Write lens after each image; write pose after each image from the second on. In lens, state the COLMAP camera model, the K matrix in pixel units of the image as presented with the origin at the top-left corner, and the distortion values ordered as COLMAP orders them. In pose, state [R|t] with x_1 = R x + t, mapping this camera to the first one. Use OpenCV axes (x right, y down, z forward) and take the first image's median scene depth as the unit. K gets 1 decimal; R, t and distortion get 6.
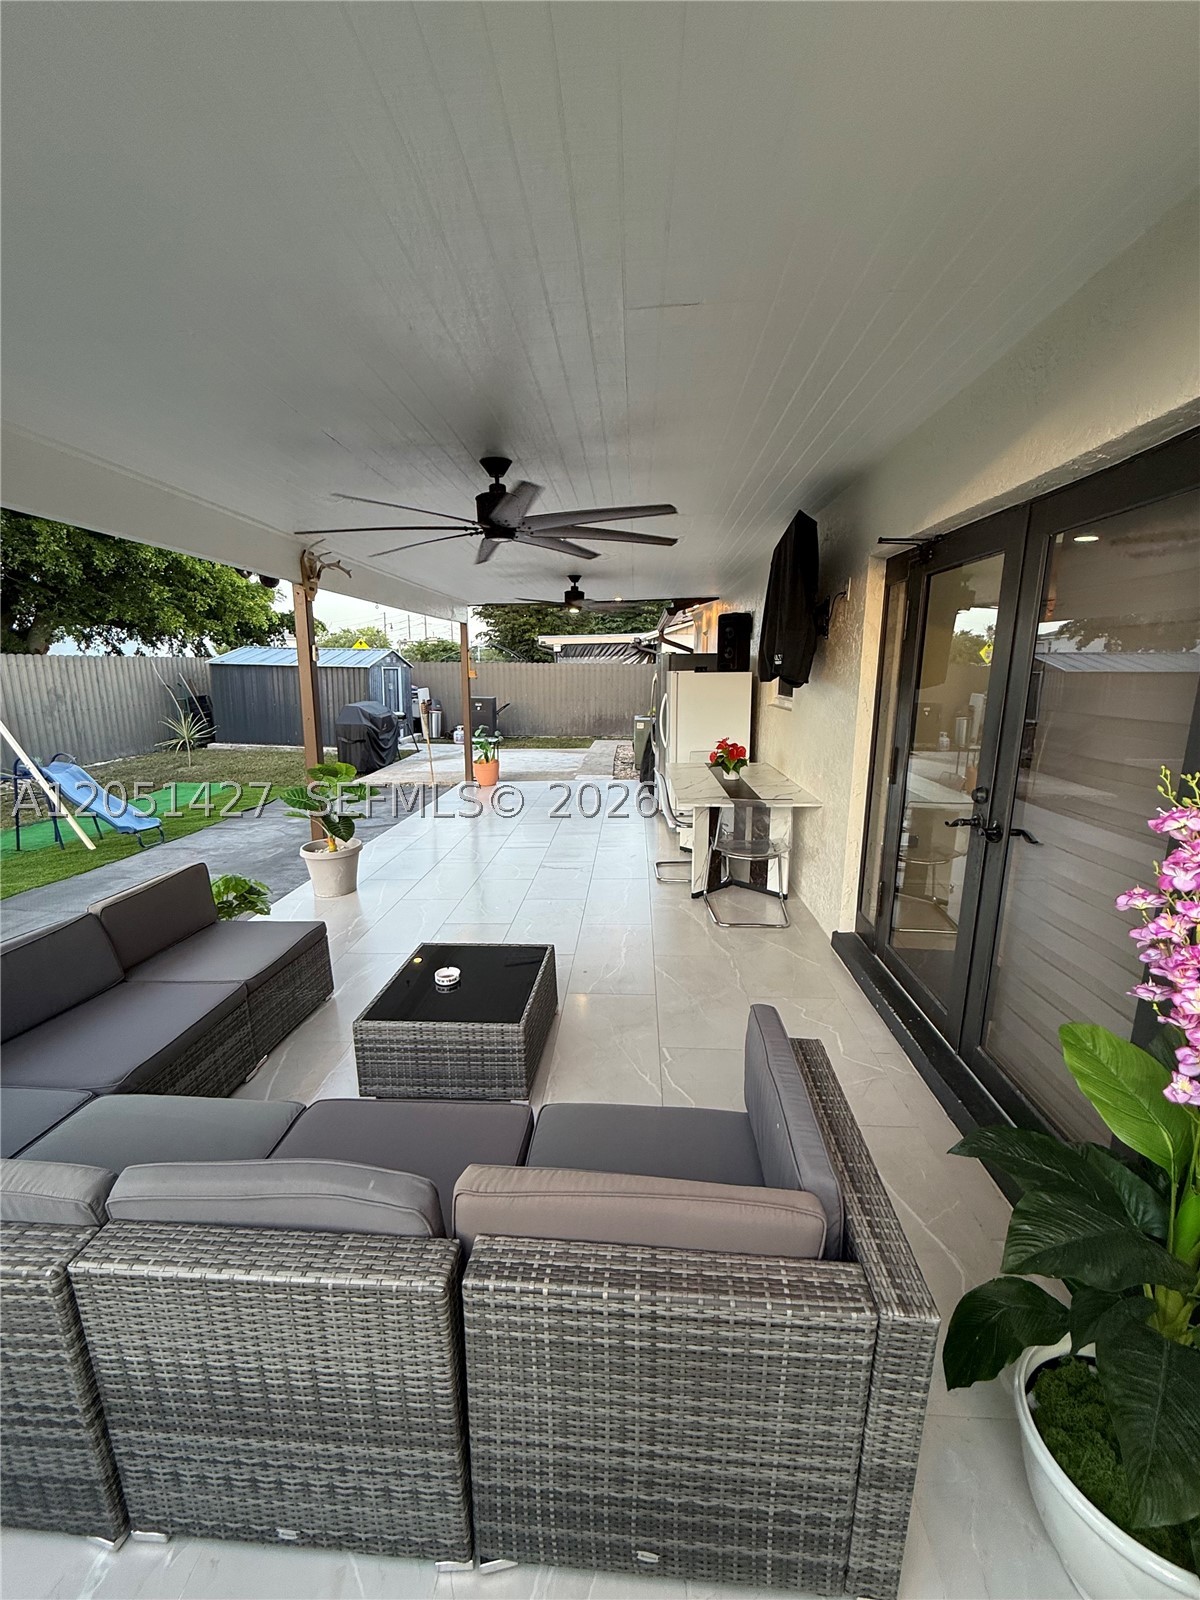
lens RADIAL K [[646.6, 0, 603.5], [0, 646.6, 791.8], [0, 0, 1]] dist [0.016319, -0.000061]
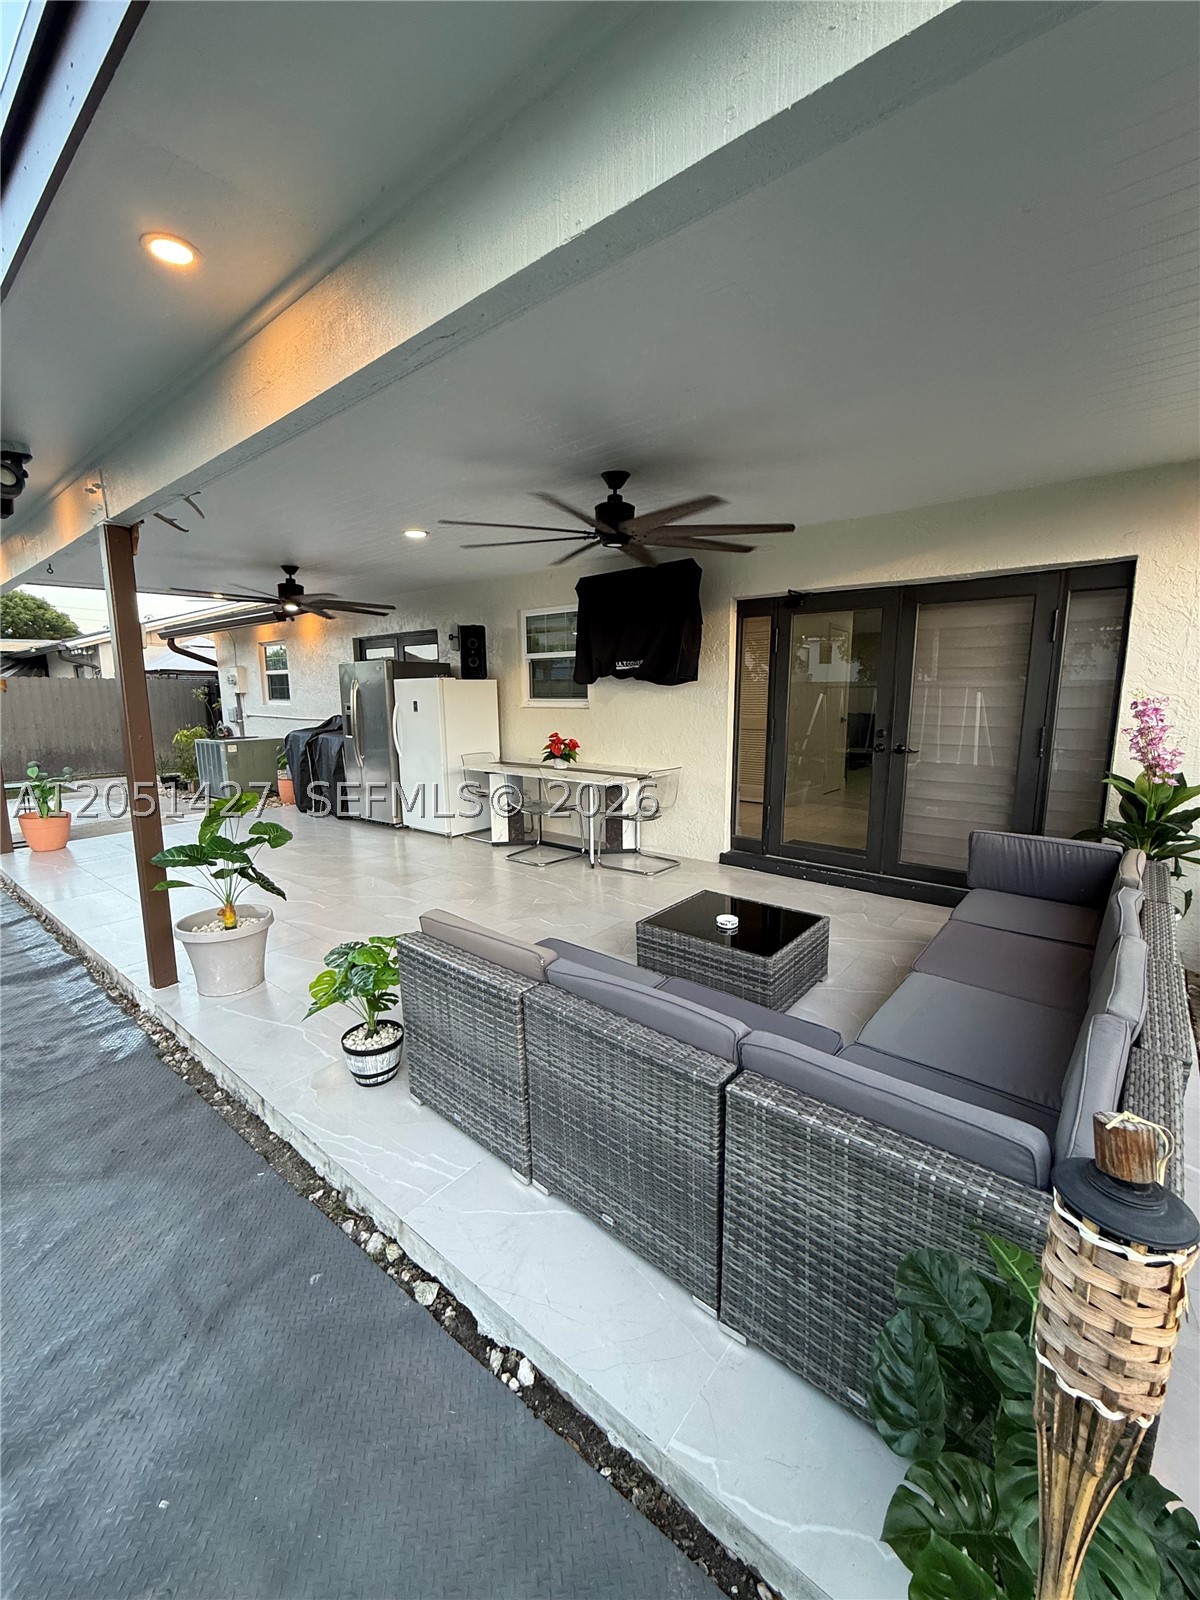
lens RADIAL K [[646.6, 0, 603.5], [0, 646.6, 791.8], [0, 0, 1]] dist [0.016319, -0.000061]
pose [[0.598829, -0.121917, 0.791543, -0.751670], [0.153213, 0.987530, 0.036194, -0.008417], [-0.786085, 0.099600, 0.610041, 0.255080]]
